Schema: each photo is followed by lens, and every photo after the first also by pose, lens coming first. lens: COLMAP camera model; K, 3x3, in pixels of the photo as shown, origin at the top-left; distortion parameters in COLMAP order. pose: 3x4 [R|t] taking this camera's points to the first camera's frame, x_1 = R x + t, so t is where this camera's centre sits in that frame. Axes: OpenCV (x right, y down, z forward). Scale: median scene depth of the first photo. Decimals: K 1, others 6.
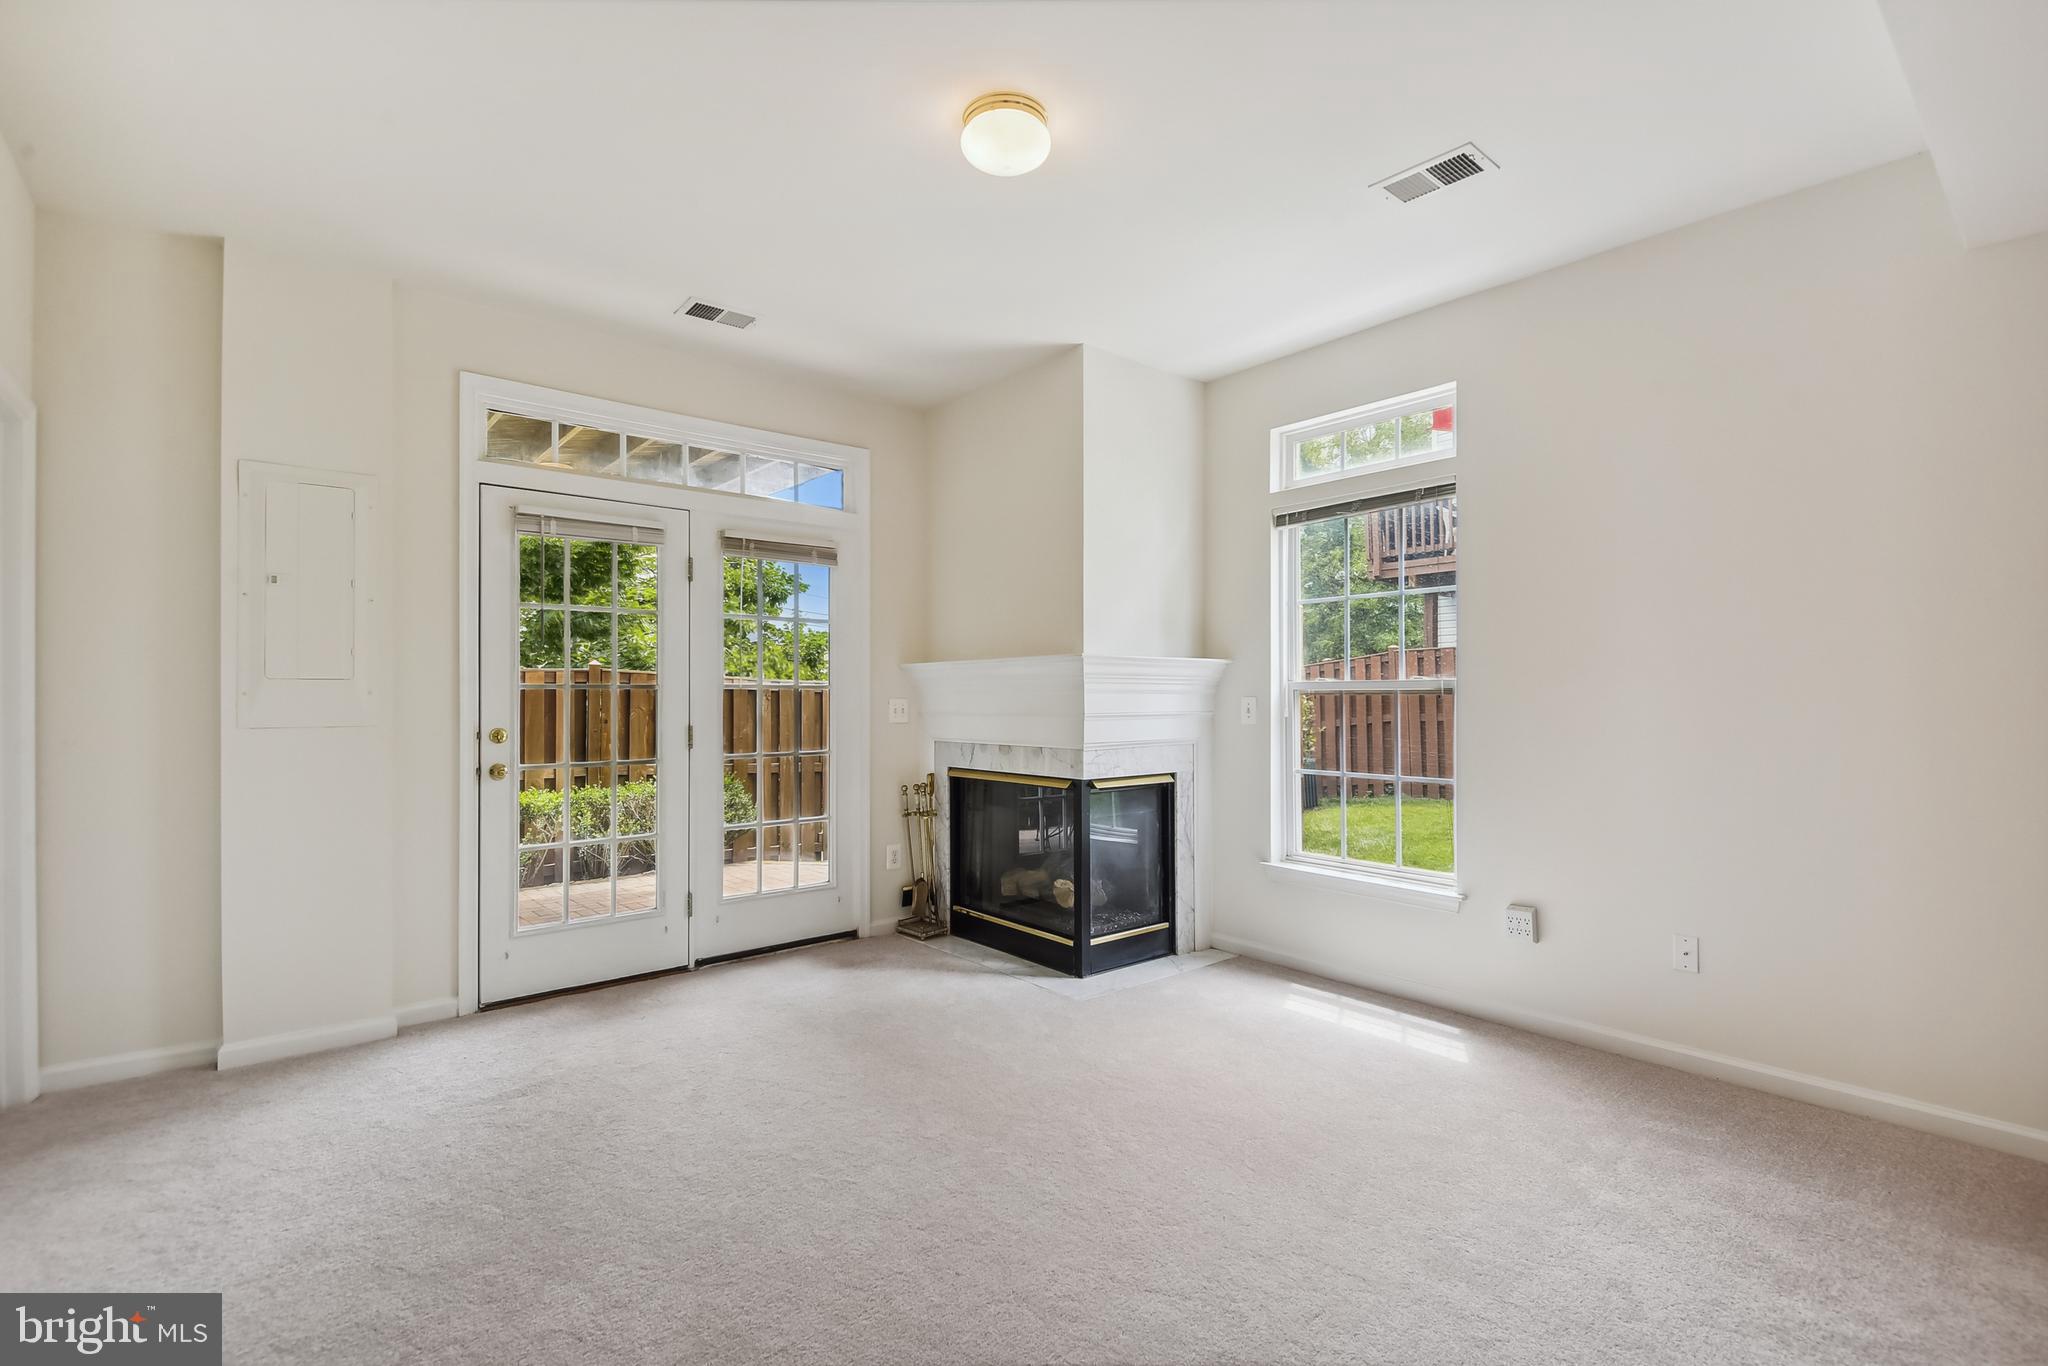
lens RADIAL K [[915.9, 0, 1036.0], [0, 915.9, 672.7], [0, 0, 1]] dist [0.002749, -0.014646]
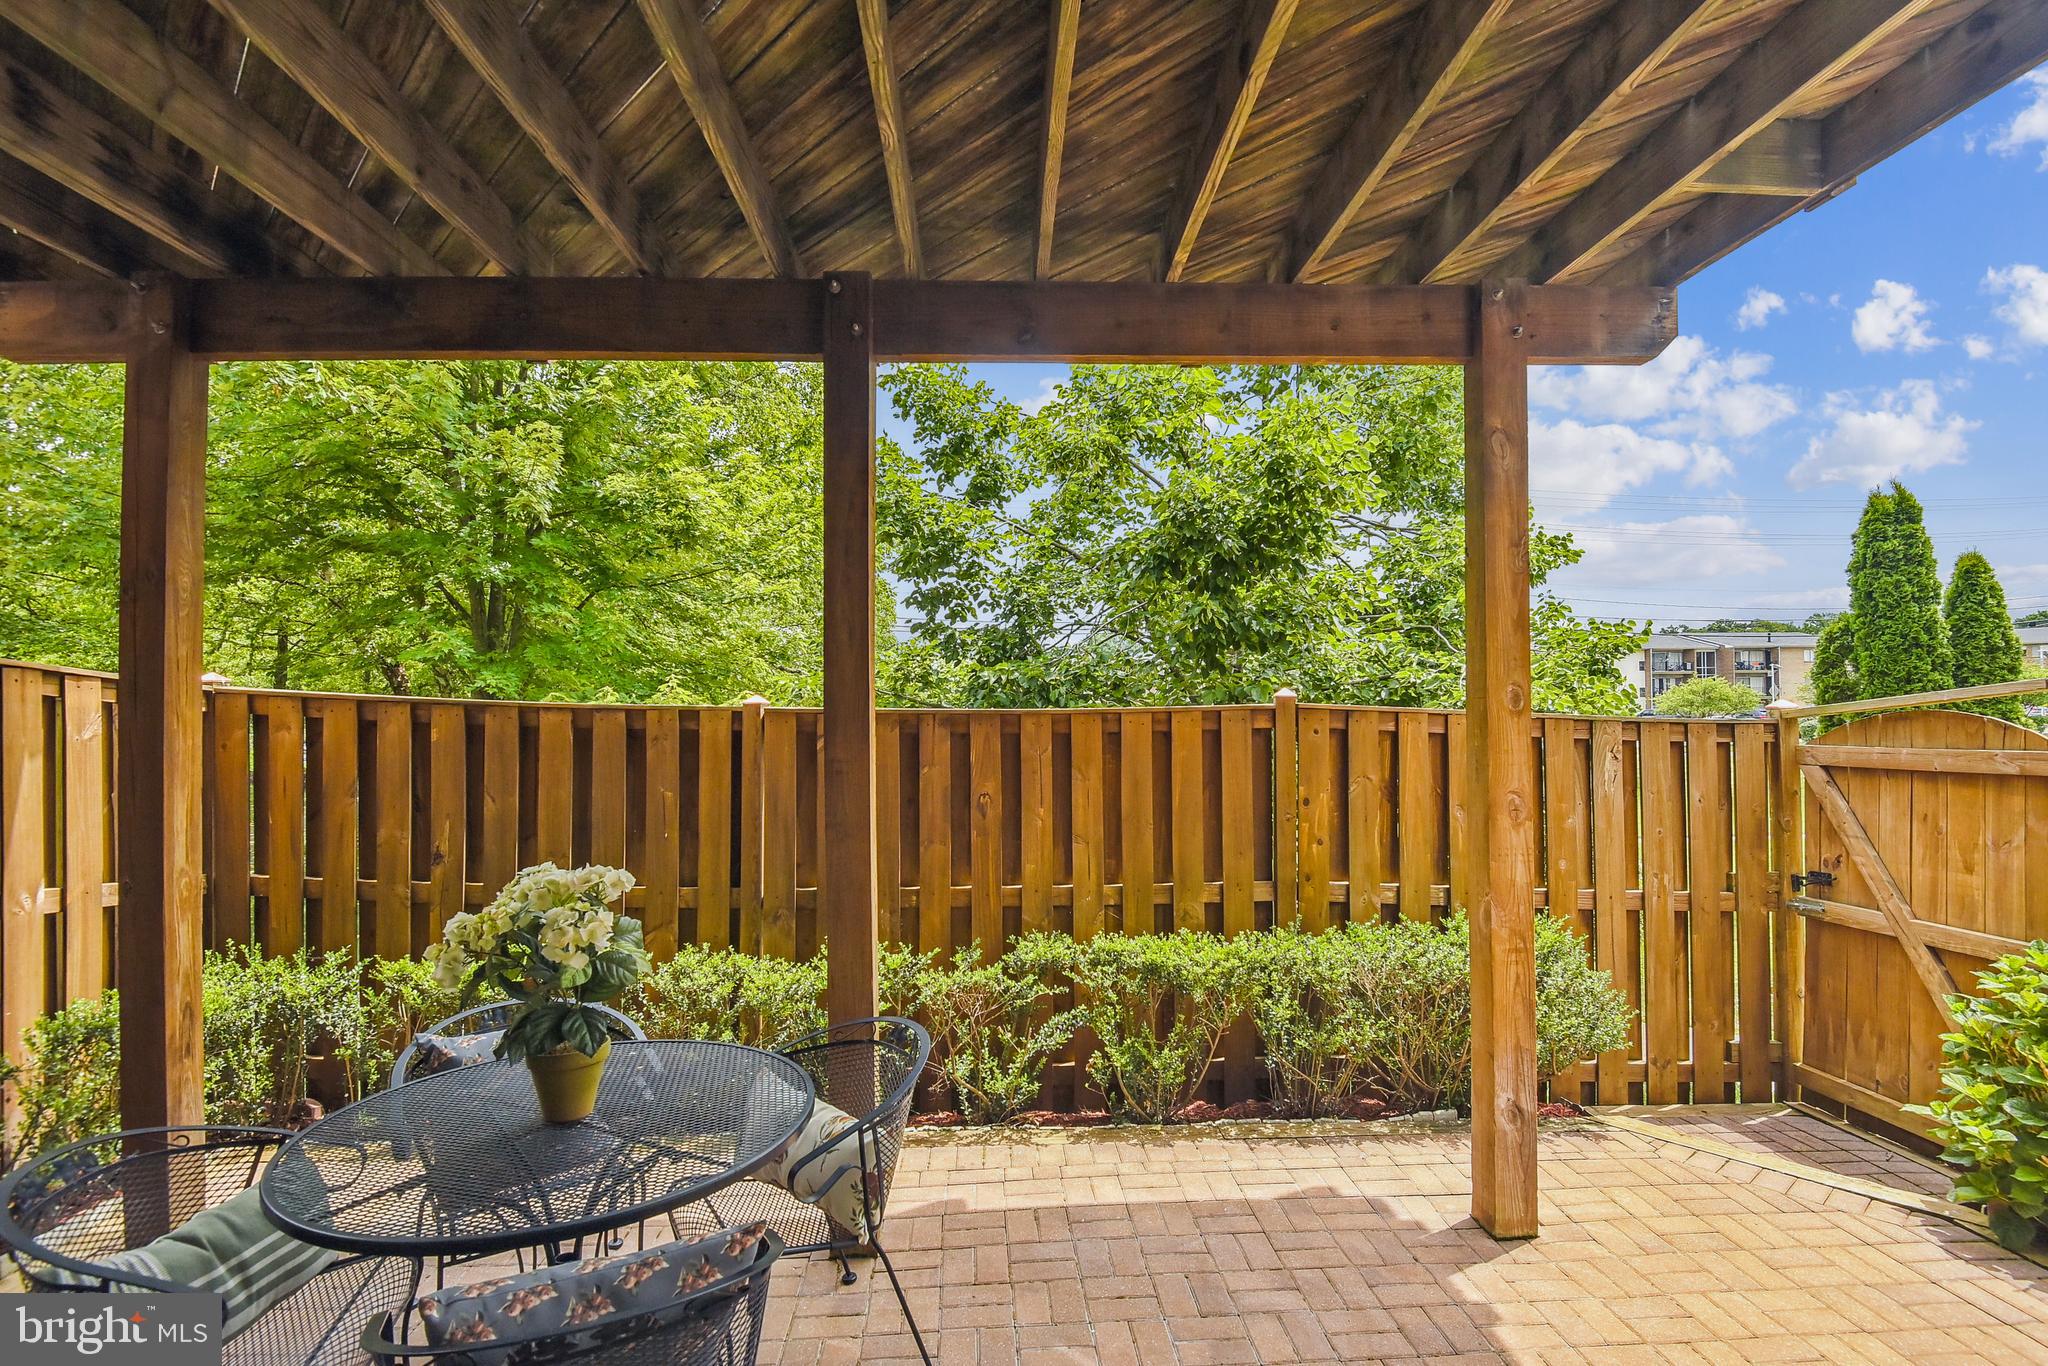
lens RADIAL K [[956.2, 0, 1012.2], [0, 956.2, 686.6], [0, 0, 1]] dist [-0.038927, -0.000357]
pose [[0.768529, -0.021099, -0.639466, -0.465643], [0.023131, 0.999719, -0.005185, -0.028677], [0.639396, -0.010807, 0.768801, 0.881492]]
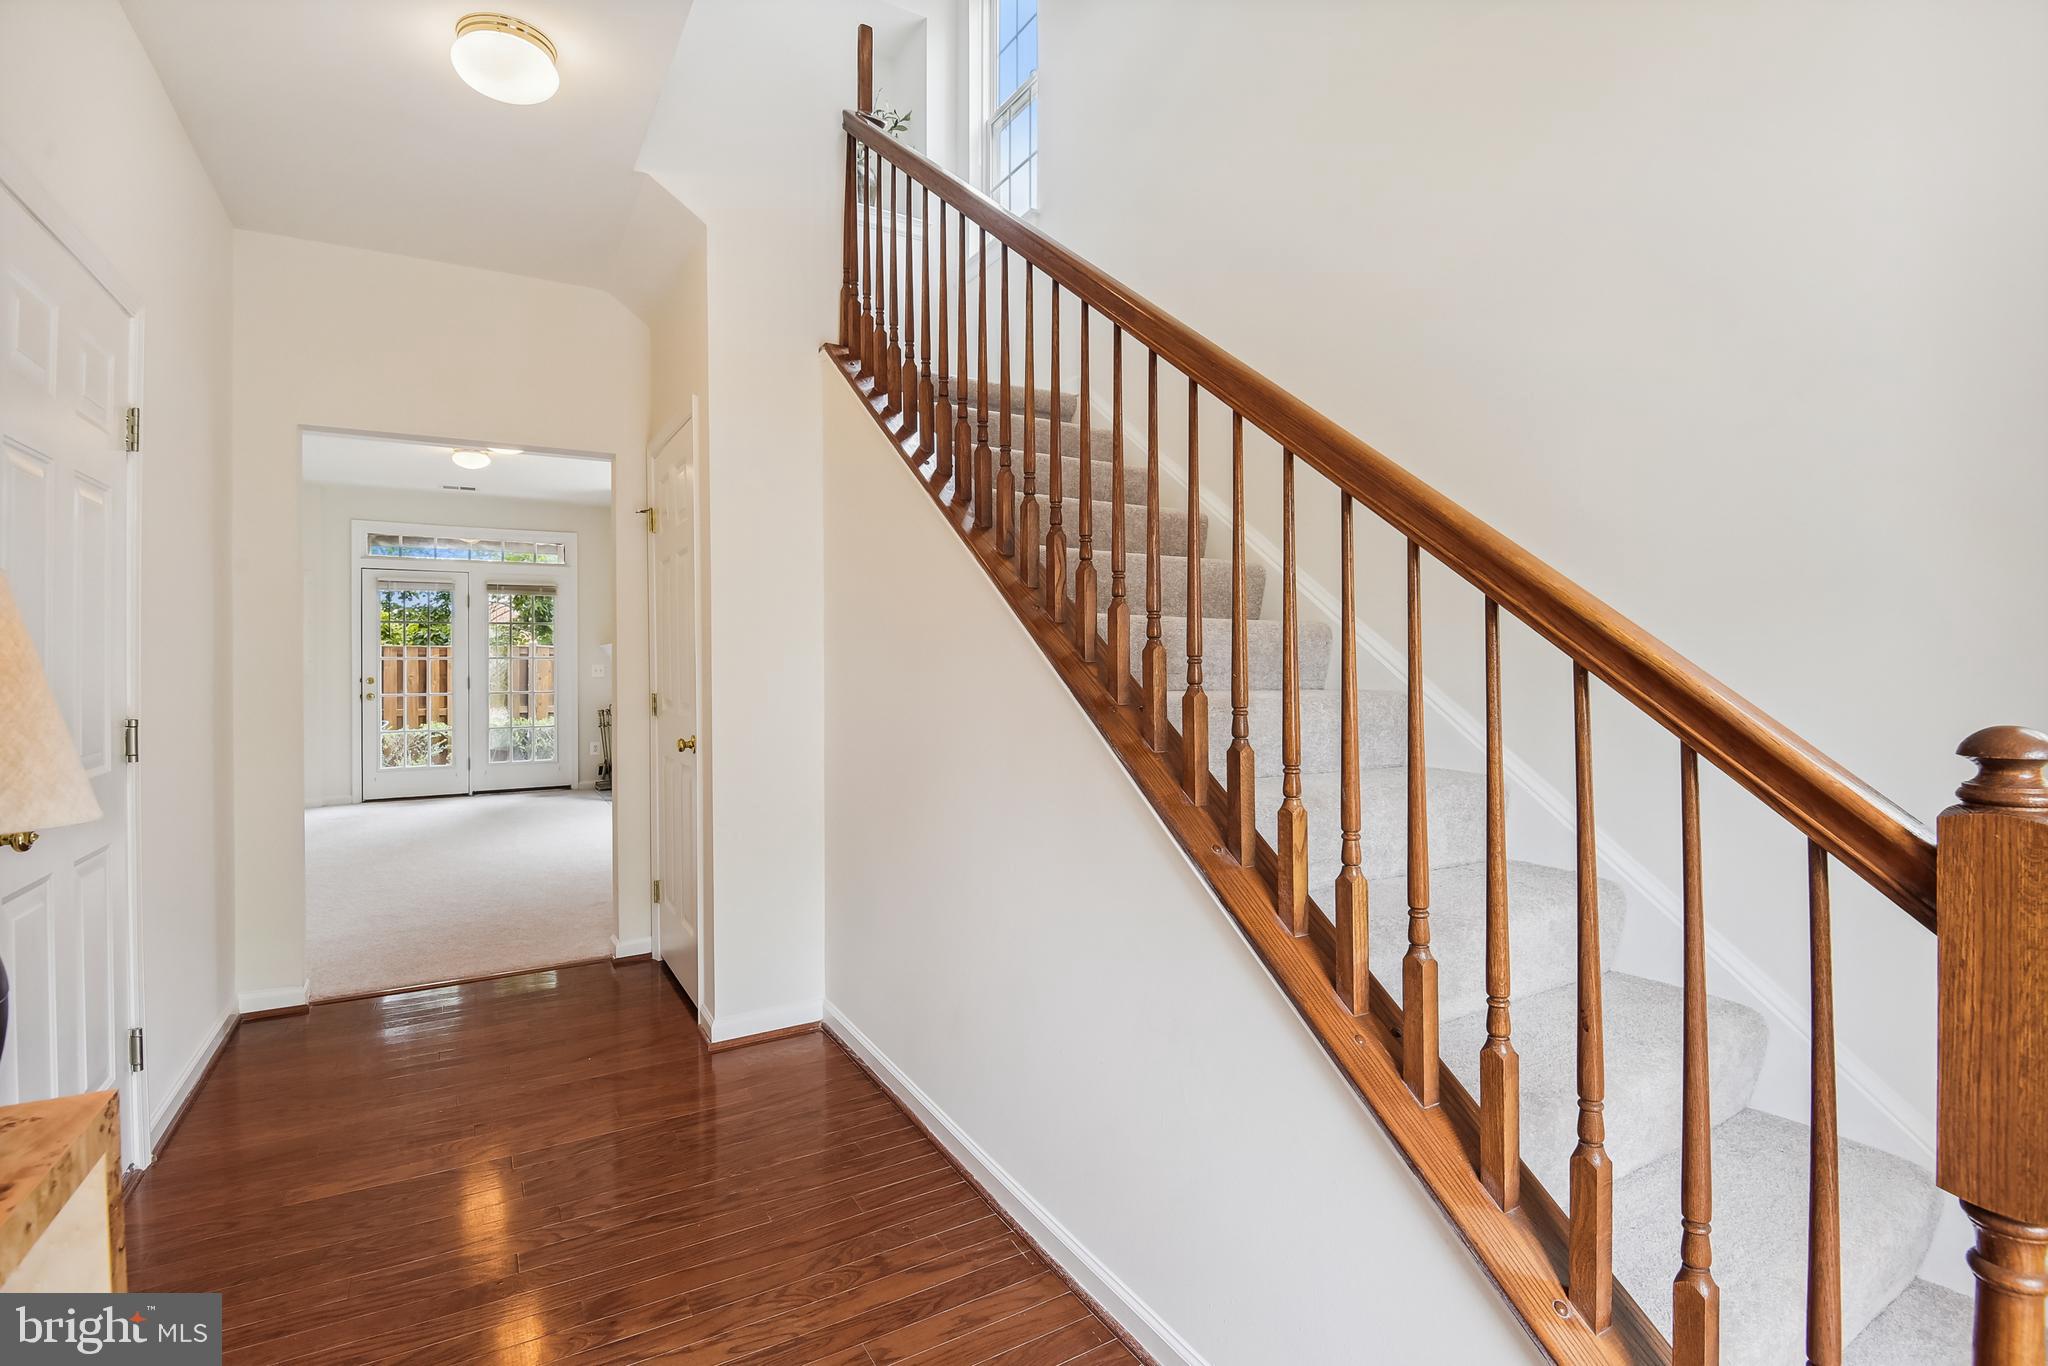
lens RADIAL K [[942.4, 0, 1023.1], [0, 942.4, 647.9], [0, 0, 1]] dist [0.017010, -0.023253]
pose [[0.983304, -0.003540, -0.181936, 1.225542], [0.005528, 0.999930, 0.010423, -0.023195], [0.181887, -0.011255, 0.983255, -0.859968]]
